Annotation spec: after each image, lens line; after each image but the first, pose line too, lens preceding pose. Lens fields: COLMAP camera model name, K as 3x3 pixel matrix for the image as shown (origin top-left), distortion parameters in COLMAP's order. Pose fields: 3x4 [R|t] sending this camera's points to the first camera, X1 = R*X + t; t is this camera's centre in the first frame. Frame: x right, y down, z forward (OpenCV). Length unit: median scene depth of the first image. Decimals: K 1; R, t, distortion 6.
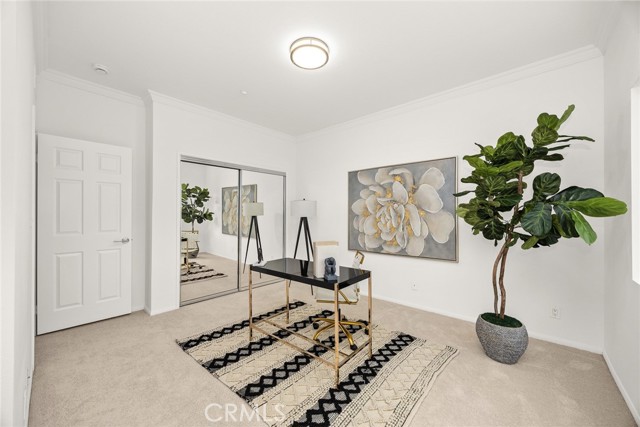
lens RADIAL K [[248.7, 0, 324.1], [0, 248.7, 216.5], [0, 0, 1]] dist [-0.001940, -0.000063]
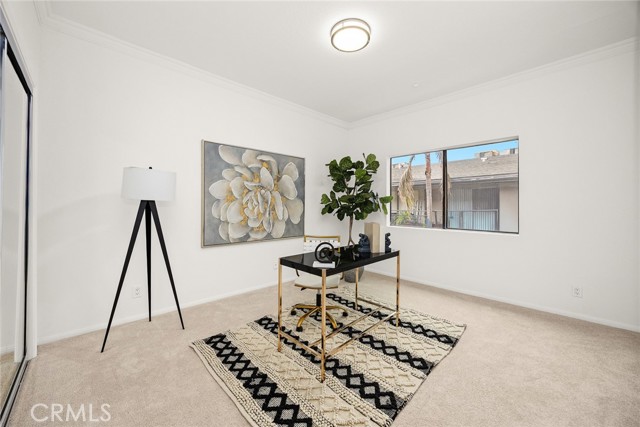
lens RADIAL K [[248.7, 0, 324.3], [0, 248.7, 207.1], [0, 0, 1]] dist [-0.001940, -0.000063]
pose [[0.082402, -0.000379, 0.996599, -0.683754], [-0.000071, 1.000000, 0.000386, 0.019235], [-0.996599, -0.000103, 0.082402, 0.662058]]
